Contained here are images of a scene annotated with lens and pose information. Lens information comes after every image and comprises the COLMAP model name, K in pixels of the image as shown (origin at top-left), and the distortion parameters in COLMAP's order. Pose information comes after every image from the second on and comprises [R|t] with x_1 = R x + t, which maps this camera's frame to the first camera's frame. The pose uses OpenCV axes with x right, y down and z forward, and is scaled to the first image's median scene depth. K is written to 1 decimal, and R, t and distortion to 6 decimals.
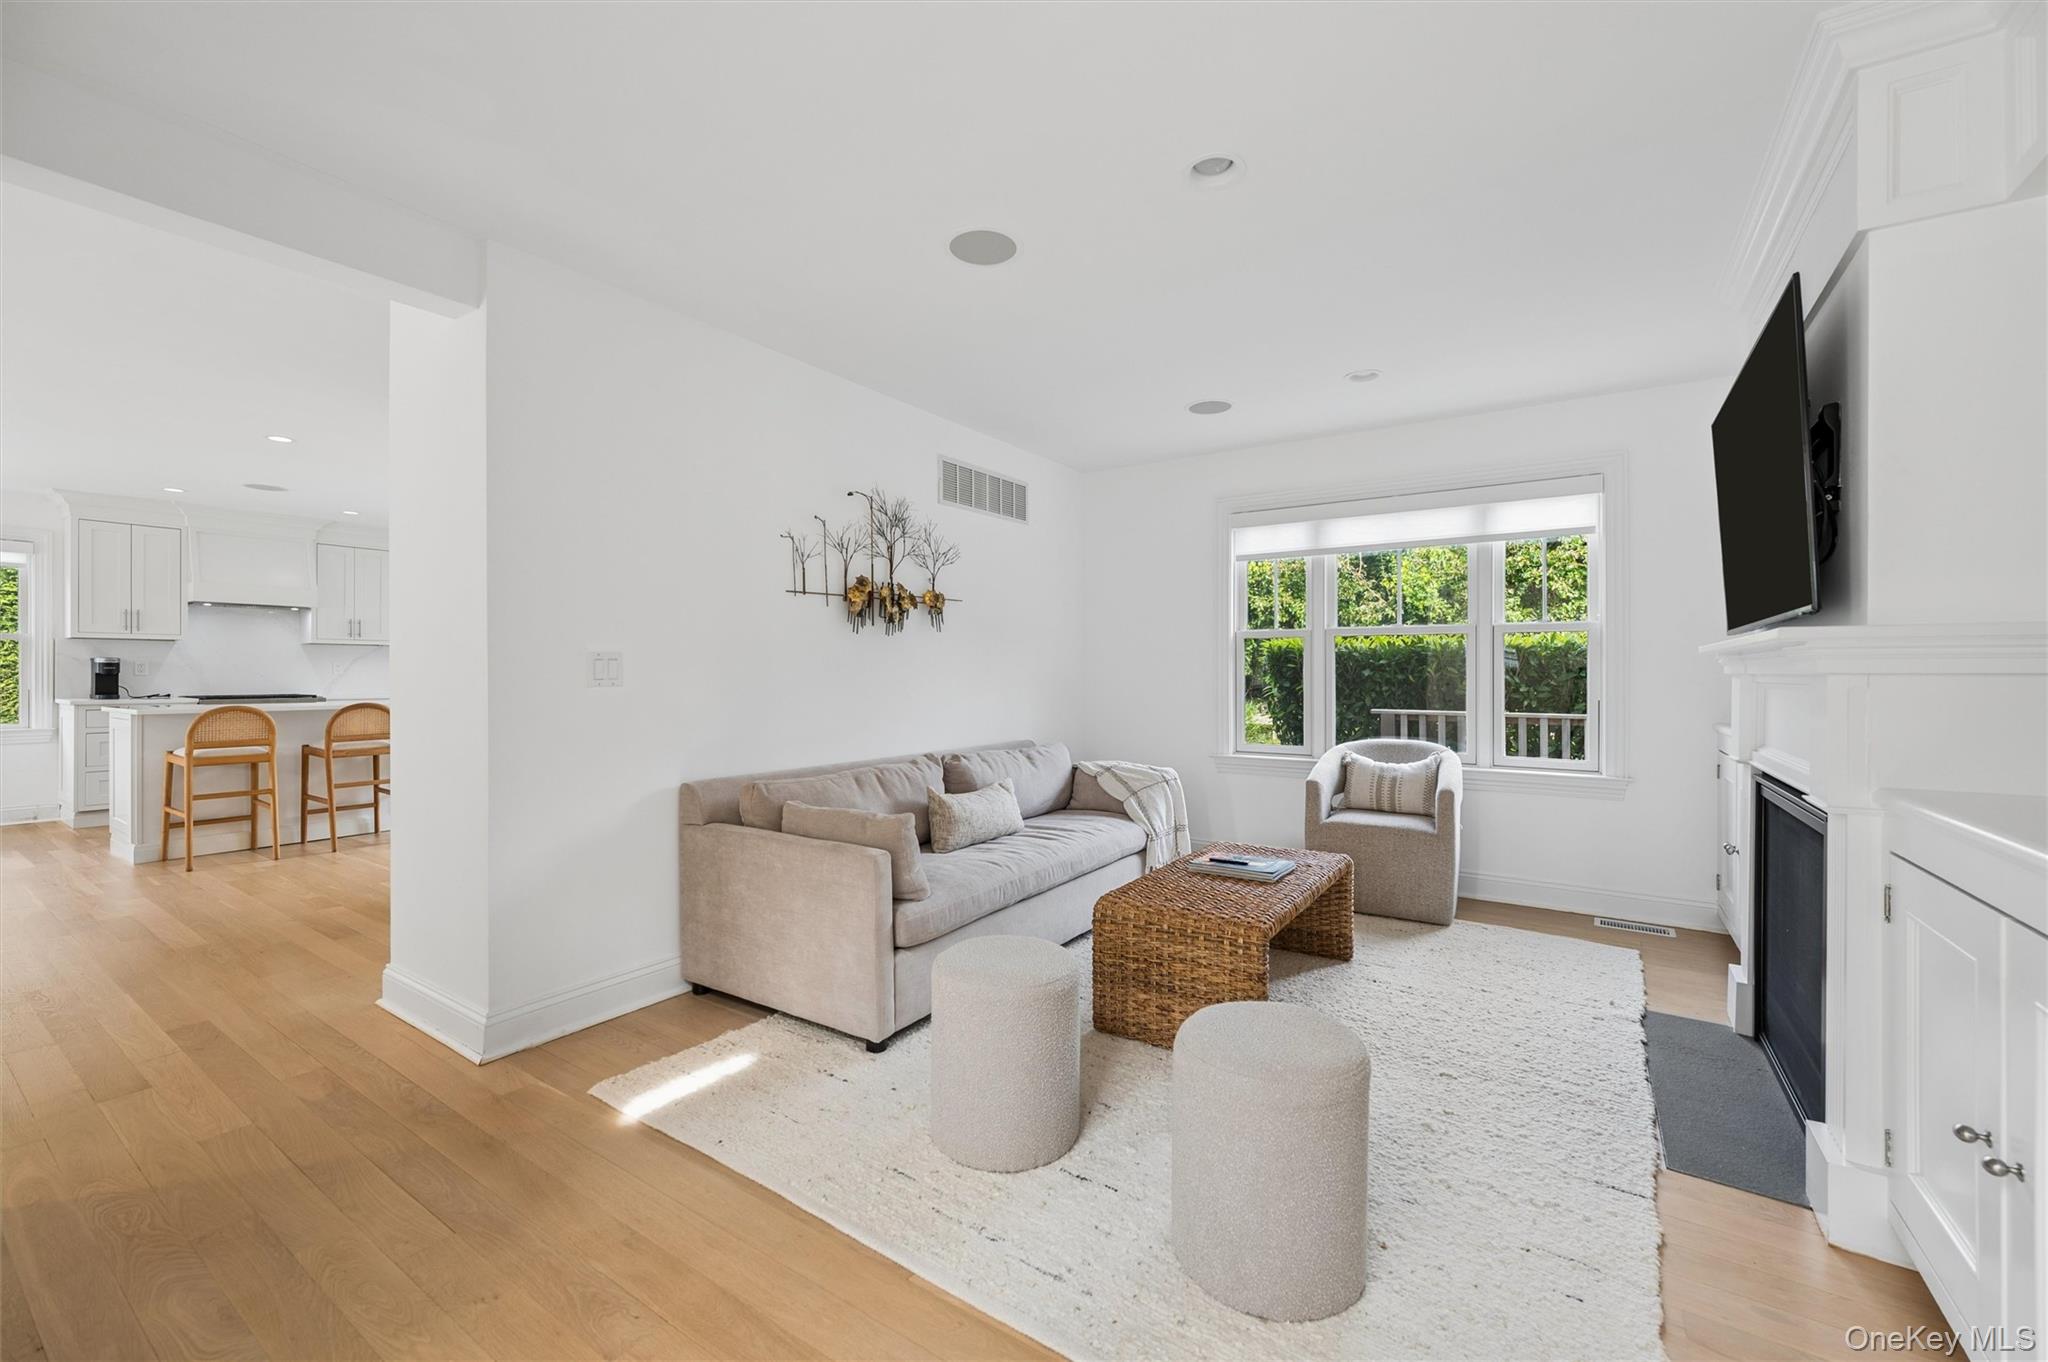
lens RADIAL K [[807.8, 0, 1030.7], [0, 807.8, 674.6], [0, 0, 1]] dist [-0.006378, 0.000680]
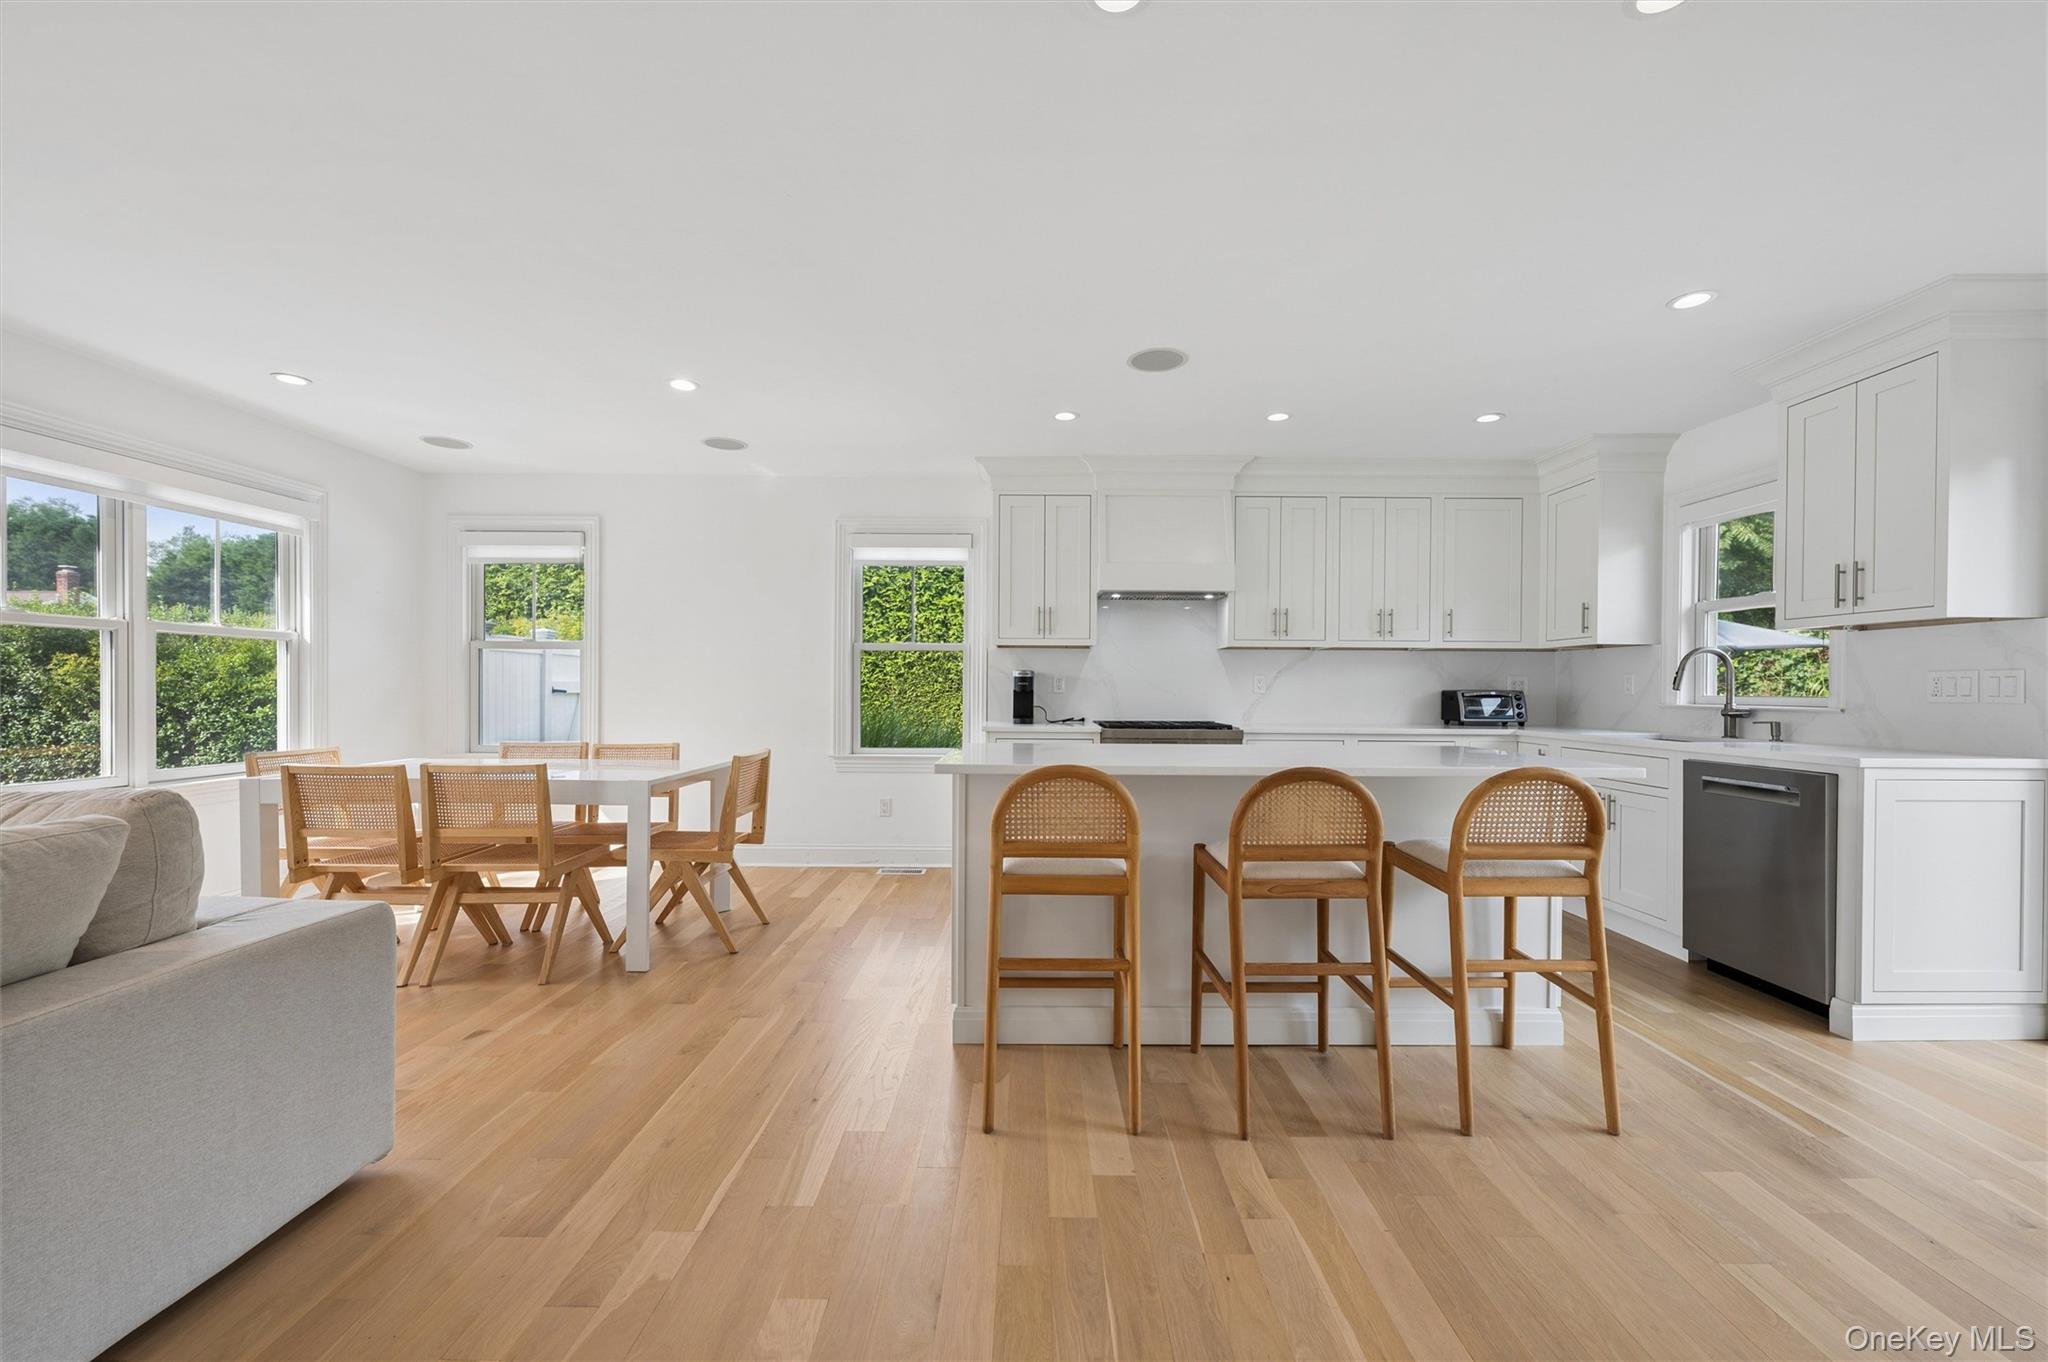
lens RADIAL K [[807.8, 0, 1030.4], [0, 807.8, 695.9], [0, 0, 1]] dist [-0.006378, 0.000680]
pose [[0.547269, 0.008571, -0.836913, -0.571791], [-0.006626, 0.999961, 0.005909, -0.001018], [0.836931, 0.002311, 0.547304, 0.669981]]
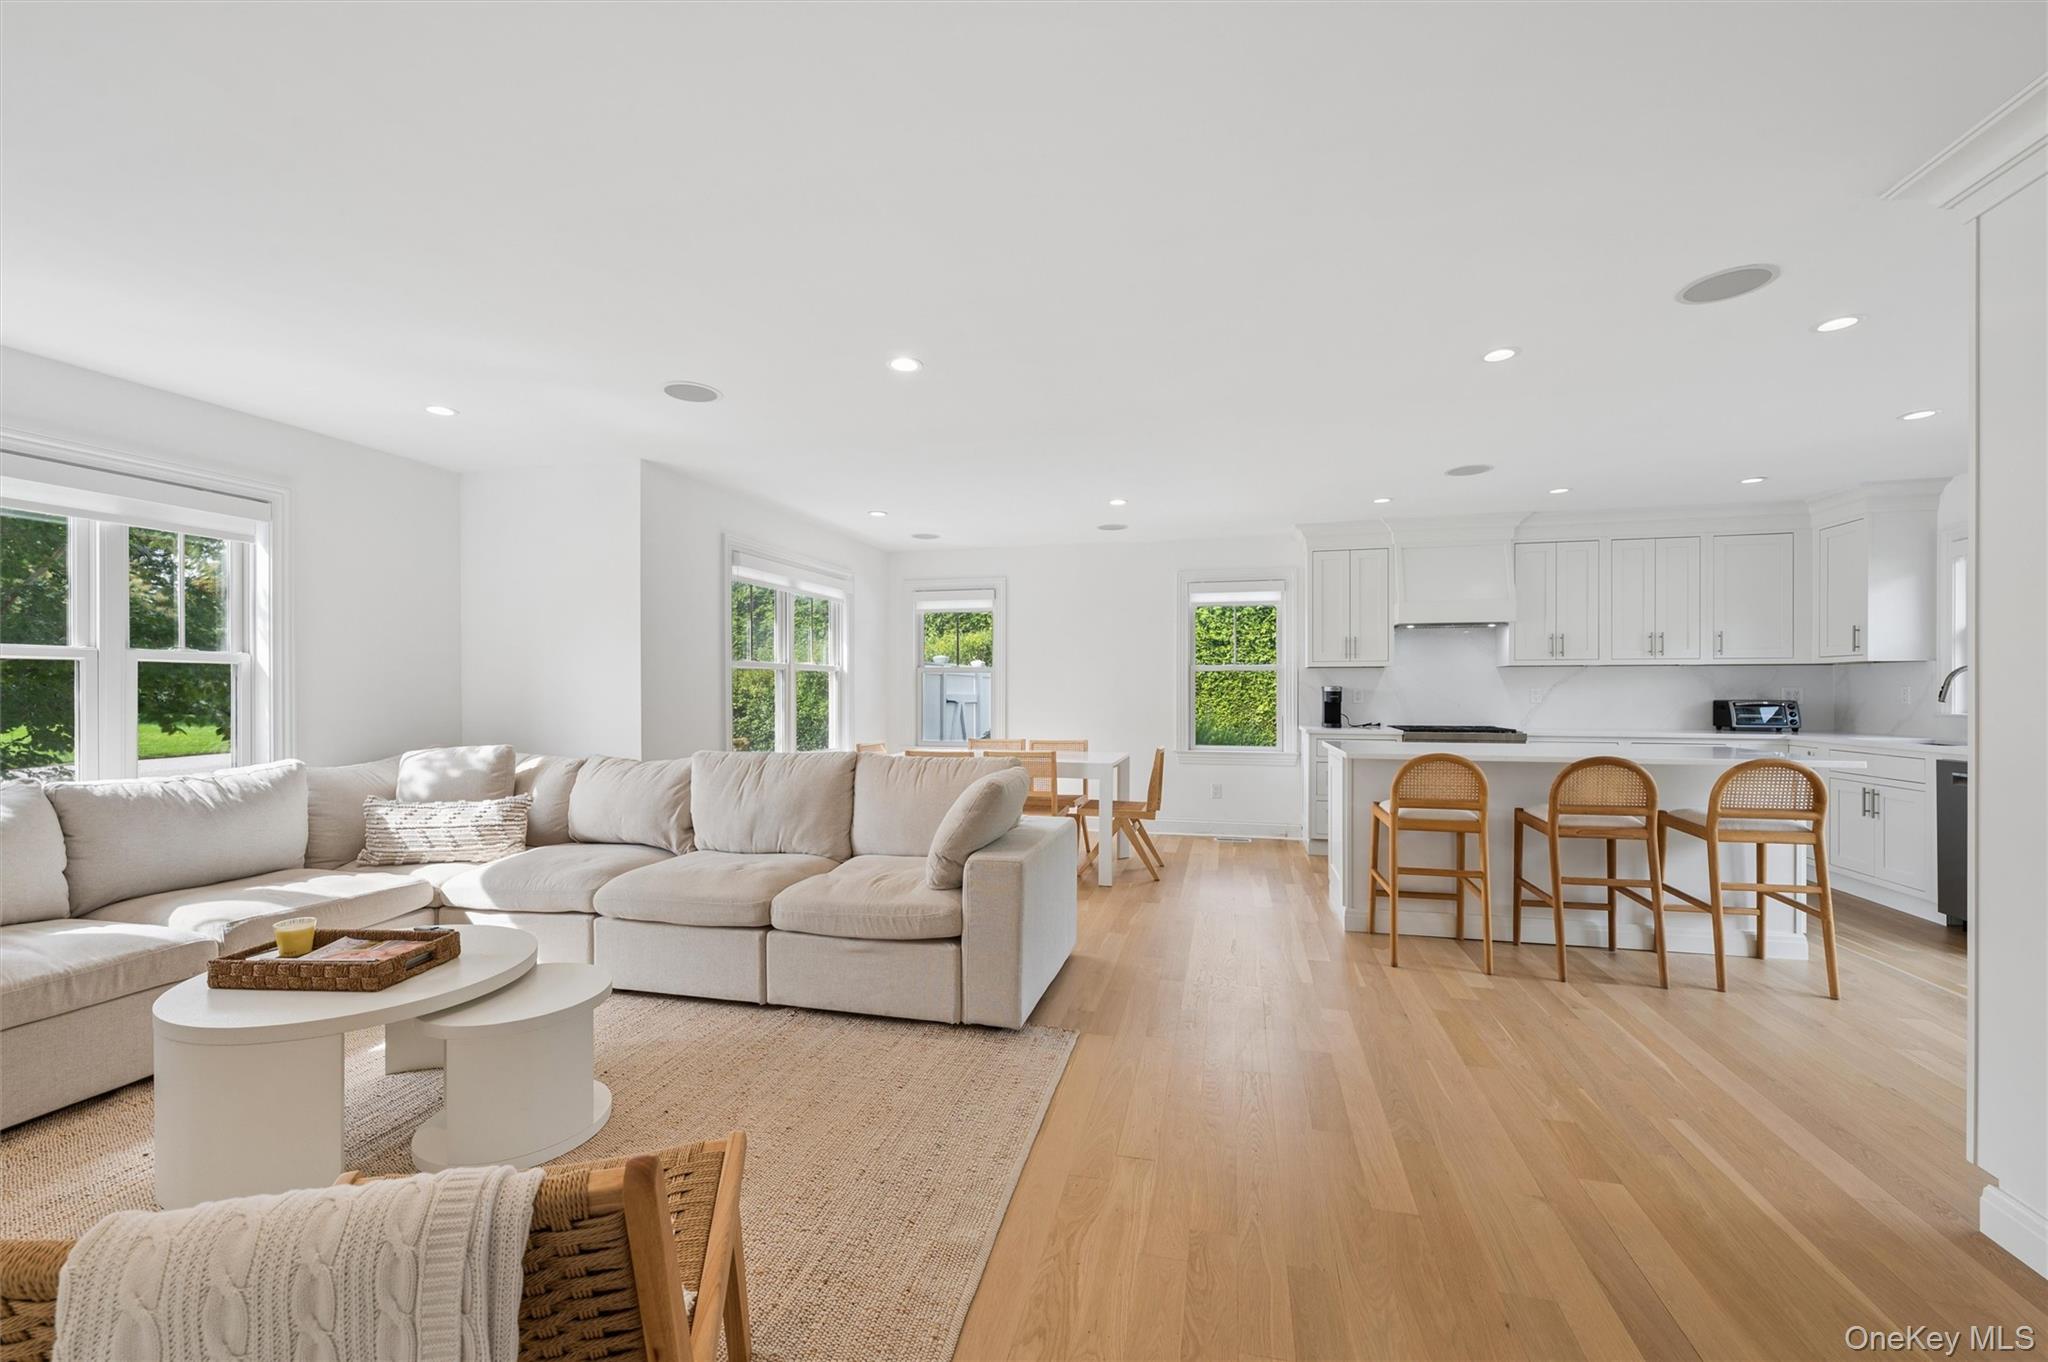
lens RADIAL K [[807.8, 0, 1027.8], [0, 807.8, 691.2], [0, 0, 1]] dist [-0.006378, 0.000680]
pose [[0.326361, -0.000958, -0.945245, -0.373716], [-0.000752, 0.999999, -0.001273, -0.015317], [0.945245, 0.001127, 0.326360, 0.359573]]
